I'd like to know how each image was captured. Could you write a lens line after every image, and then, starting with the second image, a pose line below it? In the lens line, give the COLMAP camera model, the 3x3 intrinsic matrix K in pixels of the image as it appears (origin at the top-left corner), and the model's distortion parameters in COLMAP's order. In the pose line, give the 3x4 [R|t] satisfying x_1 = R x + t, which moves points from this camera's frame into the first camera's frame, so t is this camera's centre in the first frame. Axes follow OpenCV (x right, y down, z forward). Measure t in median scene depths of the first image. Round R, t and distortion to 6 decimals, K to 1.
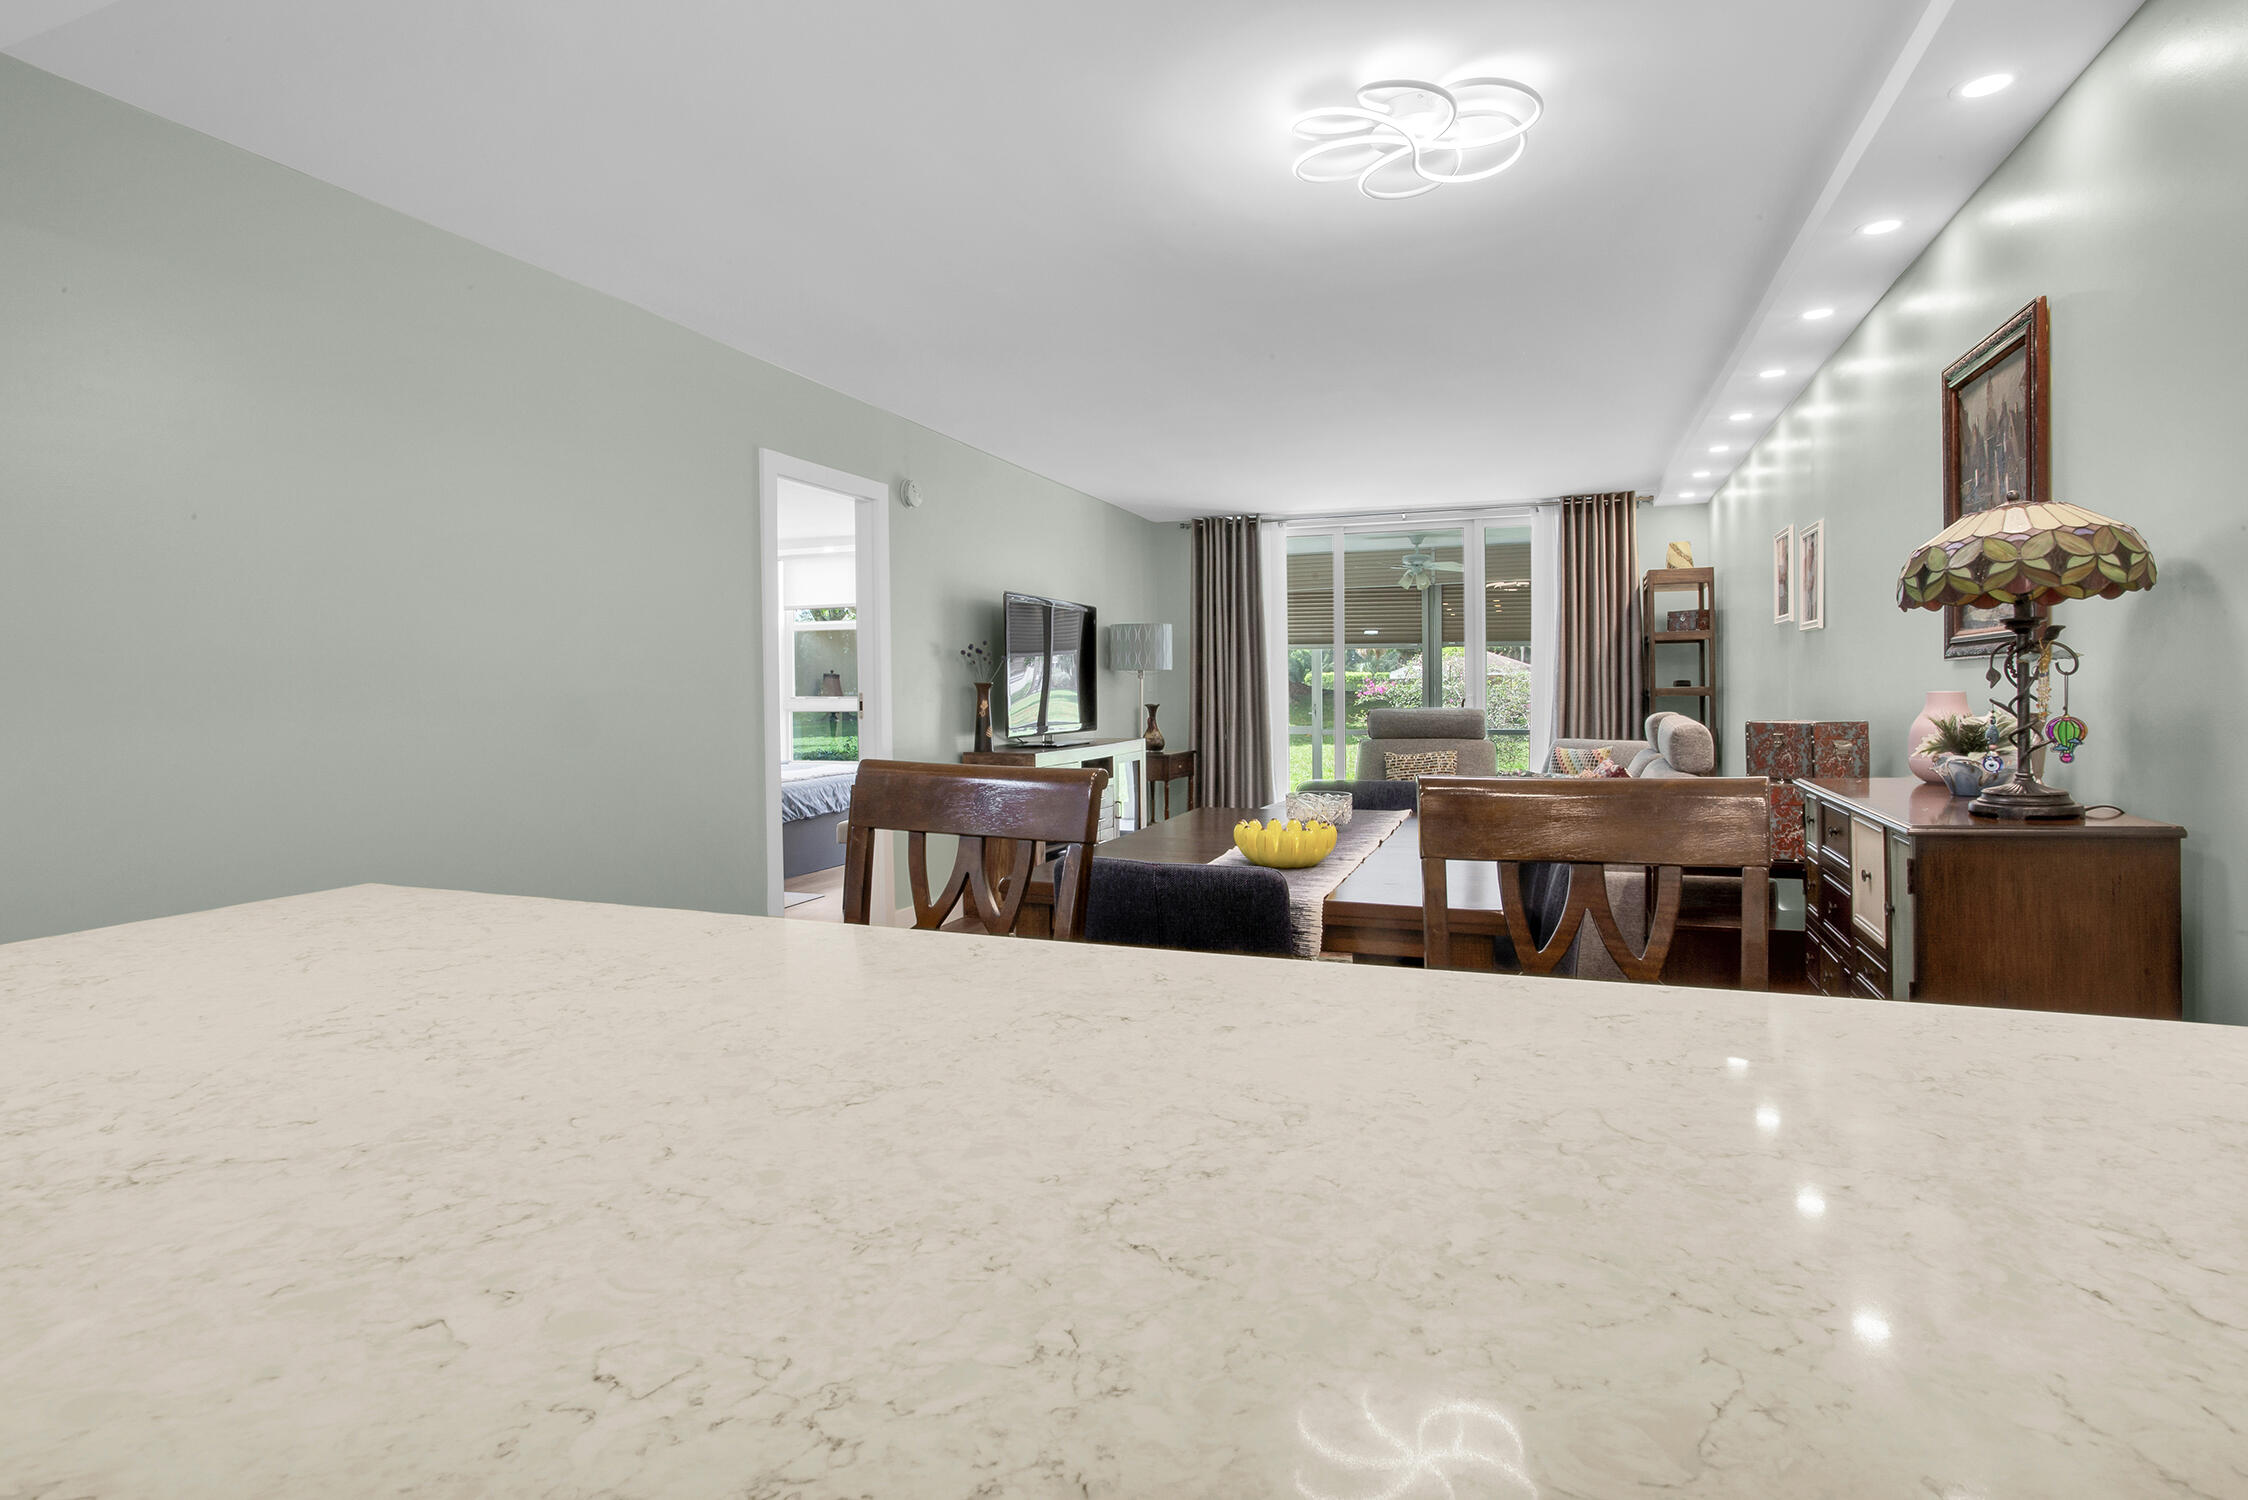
lens RADIAL K [[1138.7, 0, 1110.8], [0, 1138.7, 726.6], [0, 0, 1]] dist [-0.050876, 0.015707]
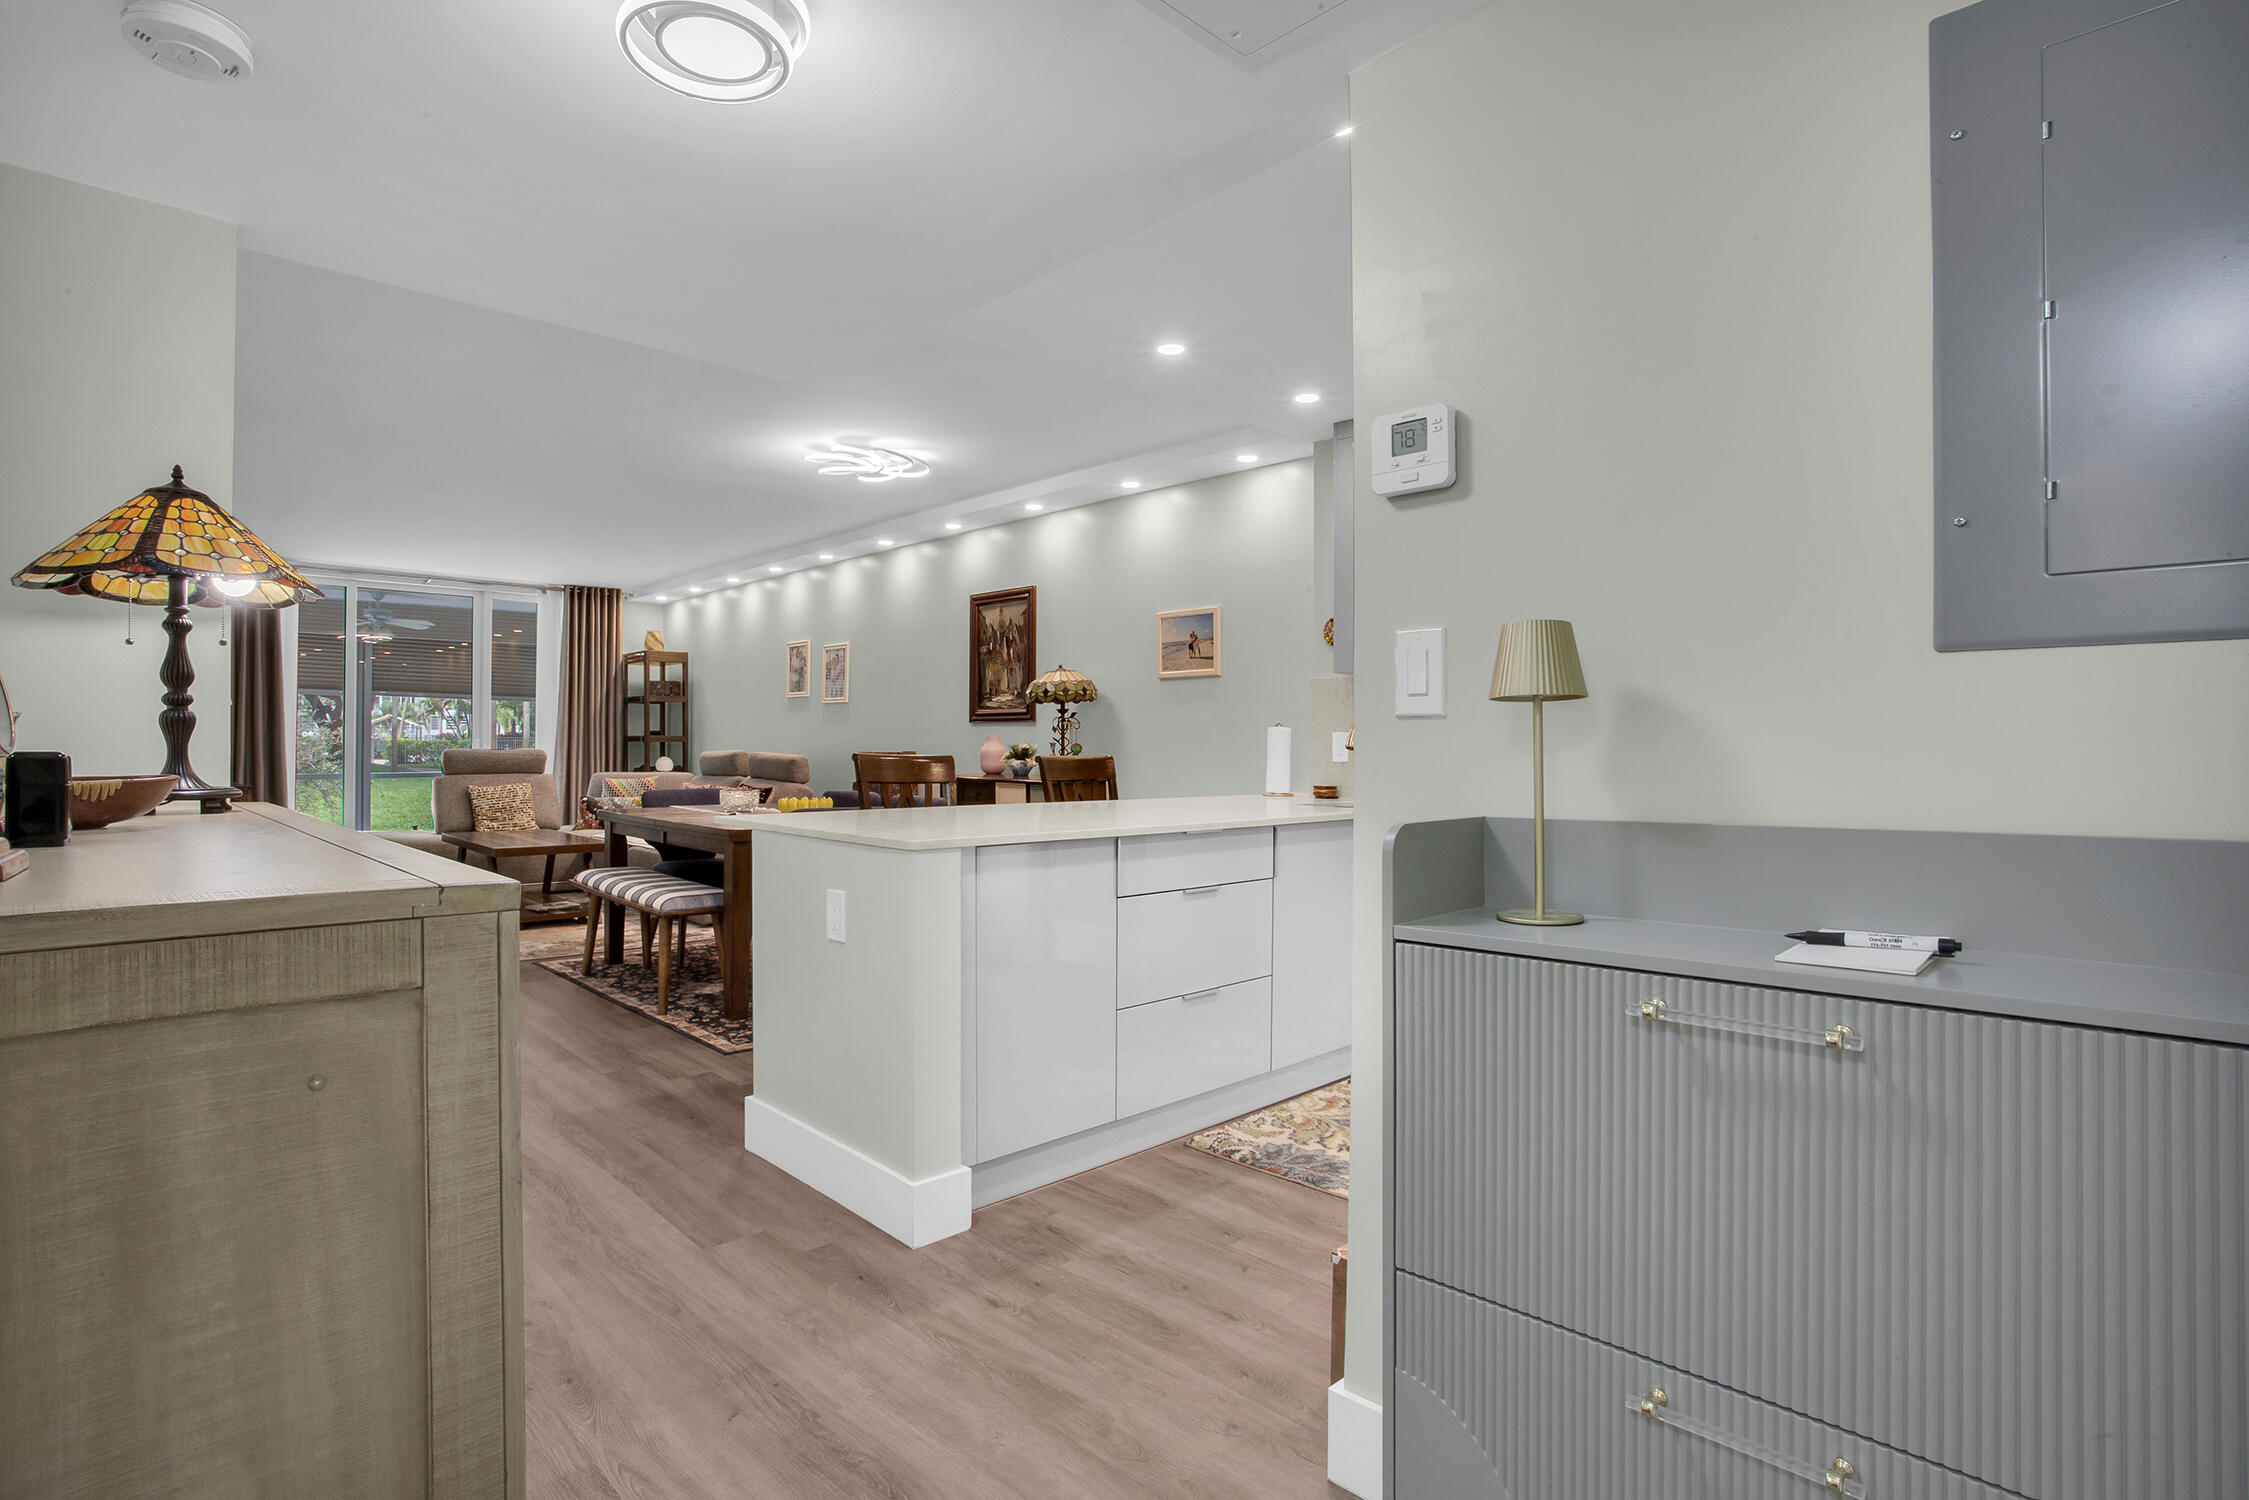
lens RADIAL K [[1116.0, 0, 1146.9], [0, 1116.0, 786.3], [0, 0, 1]] dist [-0.078524, 0.005295]
pose [[0.404341, -0.019862, 0.914393, -0.496547], [0.016167, 0.999763, 0.014568, 0.018494], [-0.914465, 0.008893, 0.404566, -0.107055]]
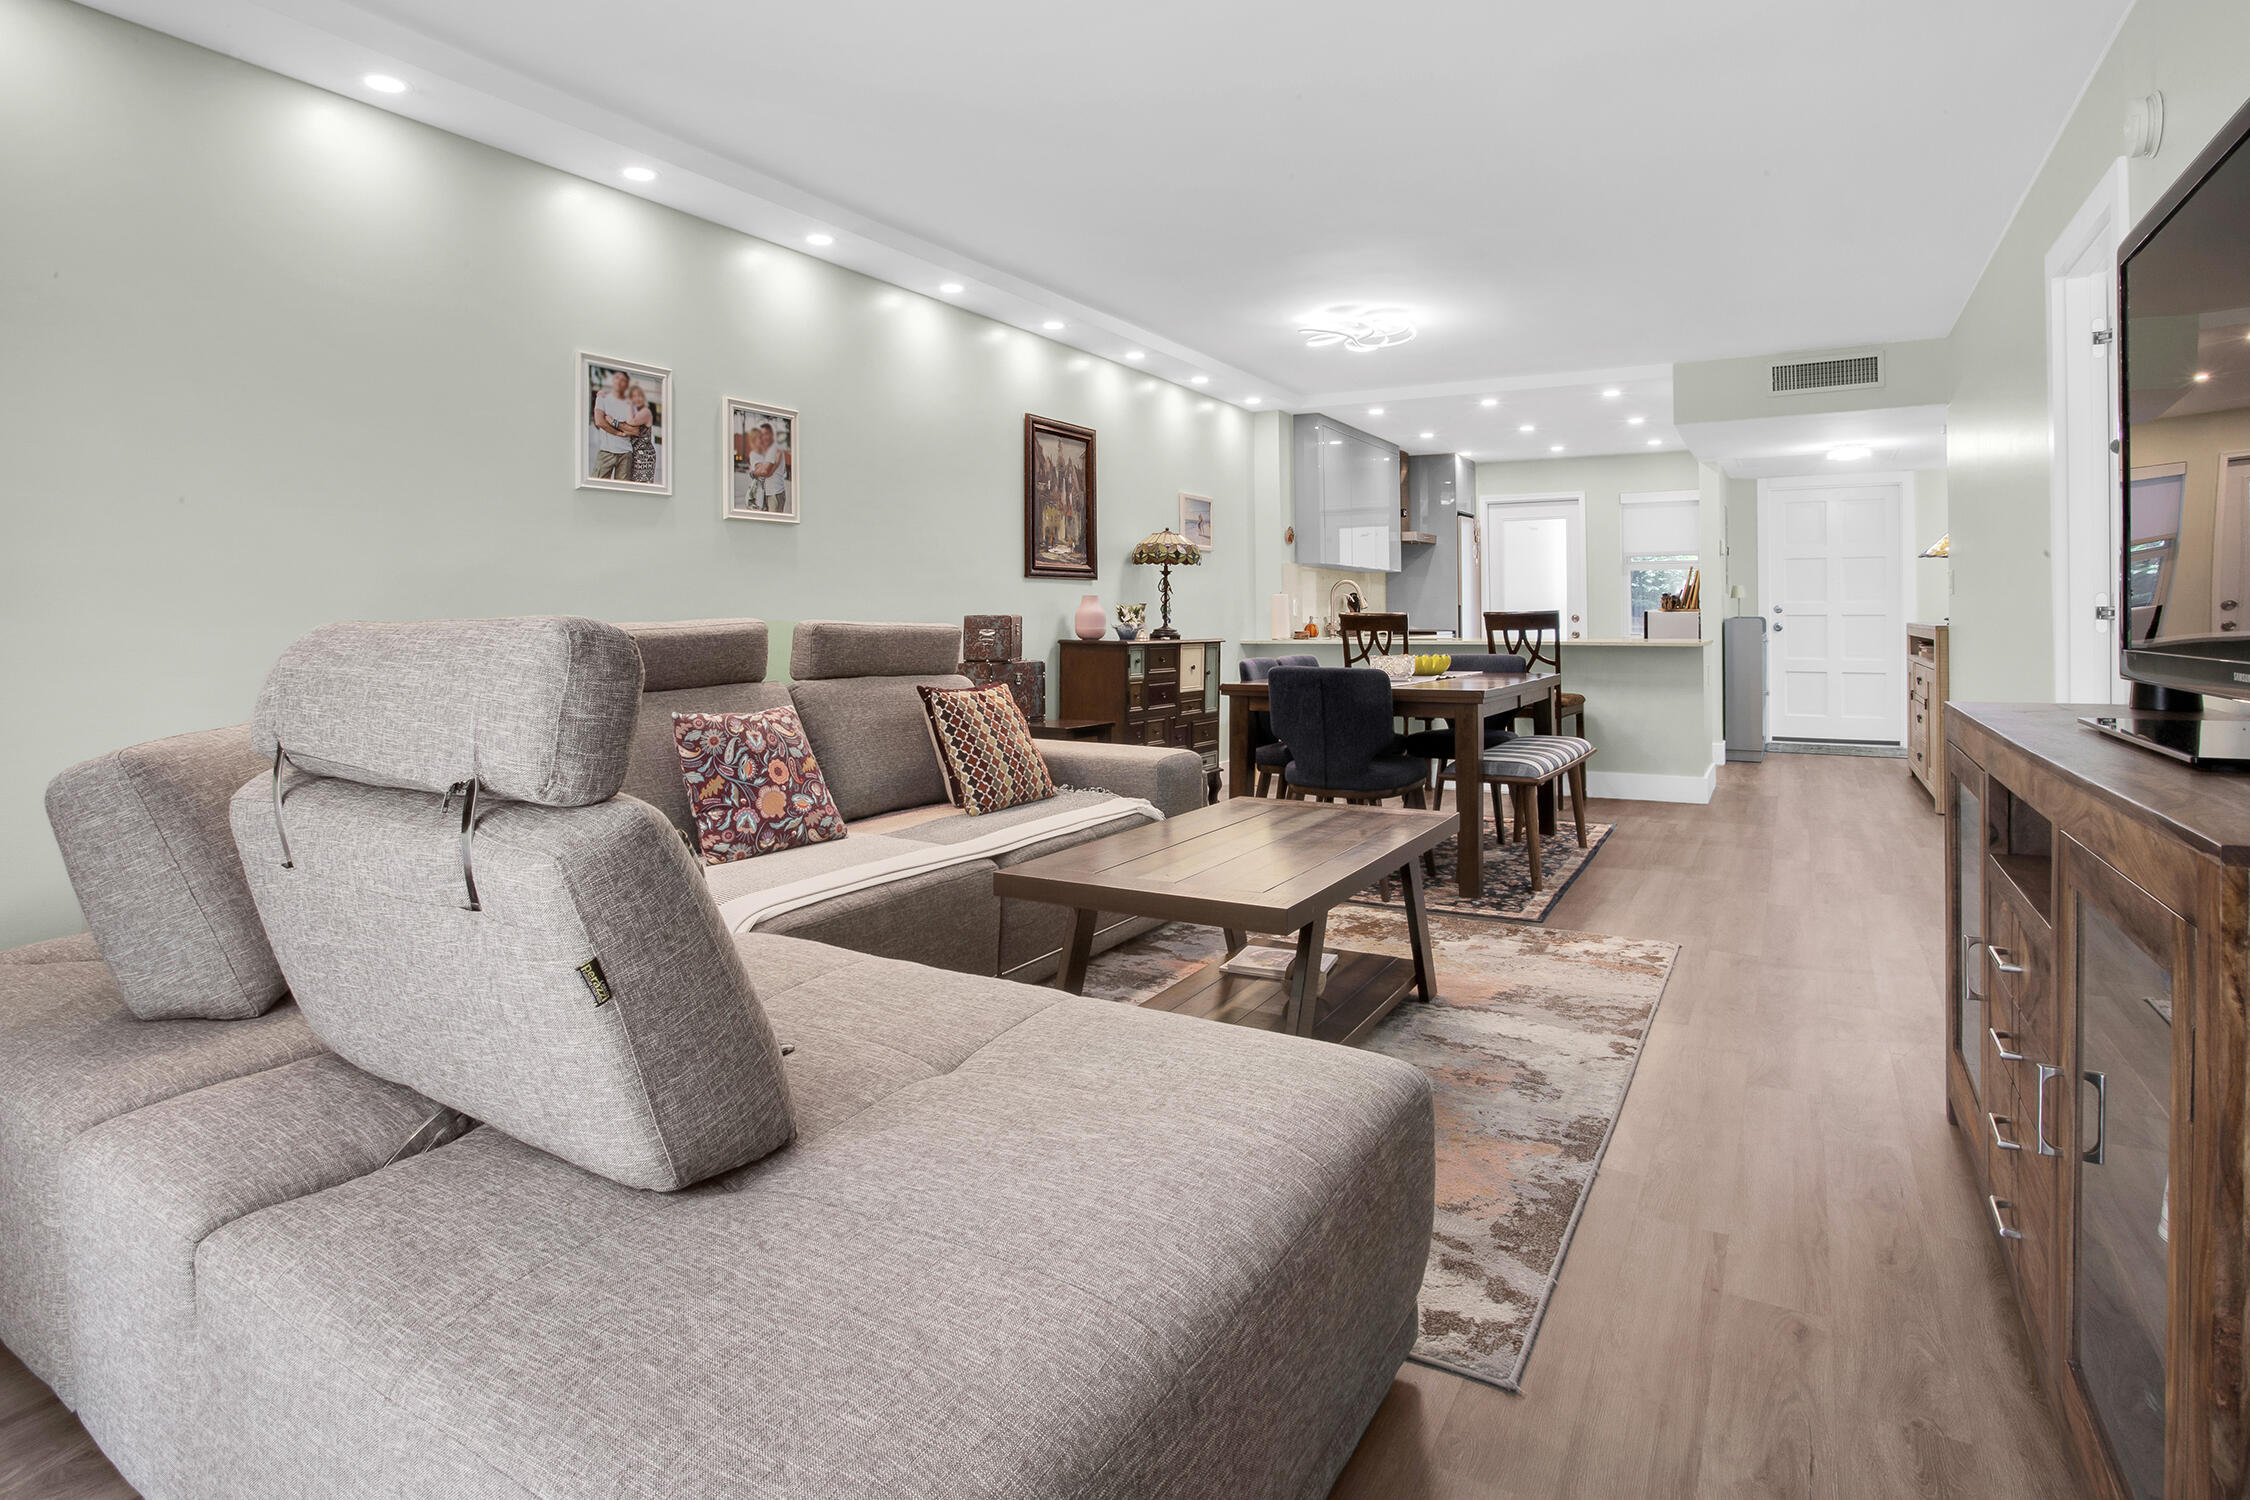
lens RADIAL K [[1139.7, 0, 1136.0], [0, 1139.7, 598.5], [0, 0, 1]] dist [-0.050876, 0.015707]
pose [[-0.986108, 0.011272, 0.165724, 0.114122], [0.014568, 0.999719, 0.018684, -0.023161], [-0.165467, 0.020839, -0.985995, 1.140730]]
